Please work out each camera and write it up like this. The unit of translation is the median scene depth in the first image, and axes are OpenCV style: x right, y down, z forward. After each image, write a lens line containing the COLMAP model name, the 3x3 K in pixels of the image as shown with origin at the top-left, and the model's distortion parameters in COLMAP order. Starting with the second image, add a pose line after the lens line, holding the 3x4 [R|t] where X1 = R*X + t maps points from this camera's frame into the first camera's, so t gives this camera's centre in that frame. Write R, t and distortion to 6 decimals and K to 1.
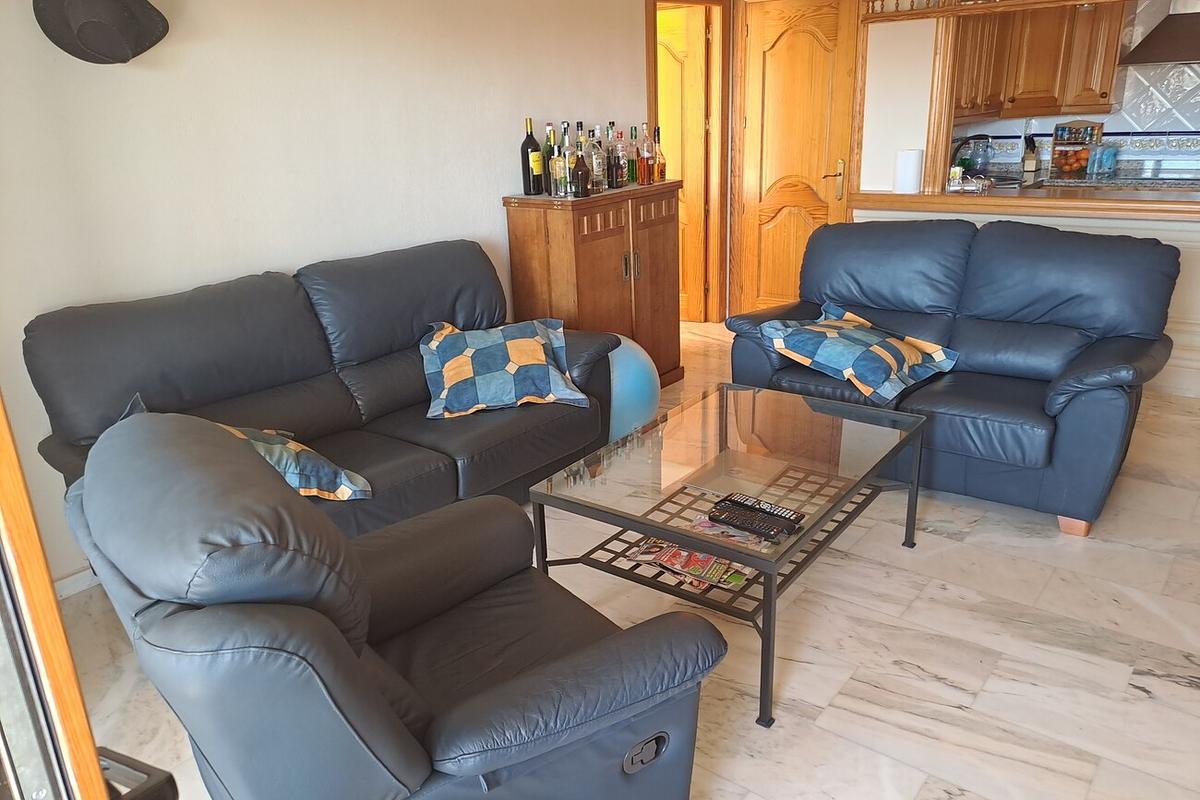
lens RADIAL K [[879.7, 0, 588.2], [0, 879.7, 400.2], [0, 0, 1]] dist [0.077837, -0.071616]
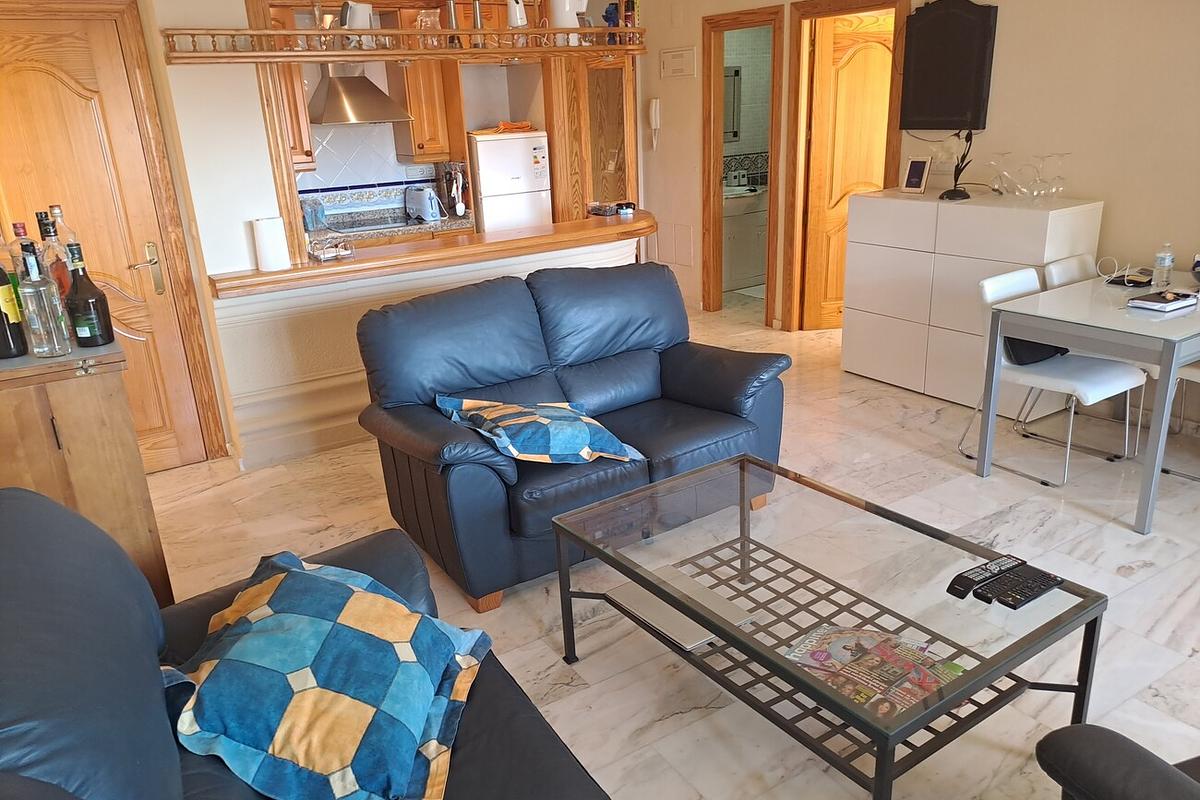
lens RADIAL K [[879.7, 0, 588.2], [0, 879.7, 400.2], [0, 0, 1]] dist [0.077837, -0.071616]
pose [[0.306811, -0.278446, 0.910129, -0.299004], [0.342910, 0.924368, 0.167205, -0.137383], [-0.887851, 0.260792, 0.379088, 0.398995]]
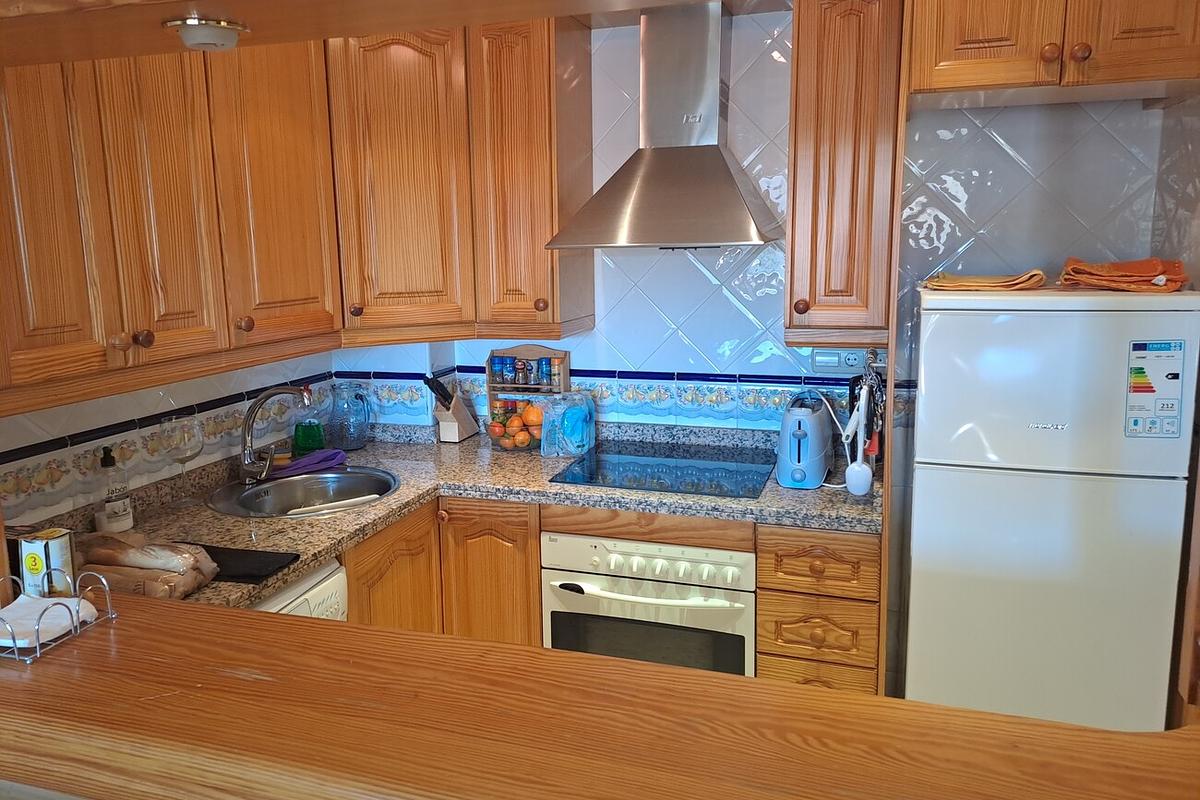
lens RADIAL K [[856.0, 0, 590.7], [0, 856.0, 384.0], [0, 0, 1]] dist [0.095067, -0.088262]
pose [[0.936711, -0.027519, 0.349021, 0.417708], [0.089905, 0.982383, -0.163831, -0.211221], [-0.338364, 0.184841, 0.922683, 0.551714]]
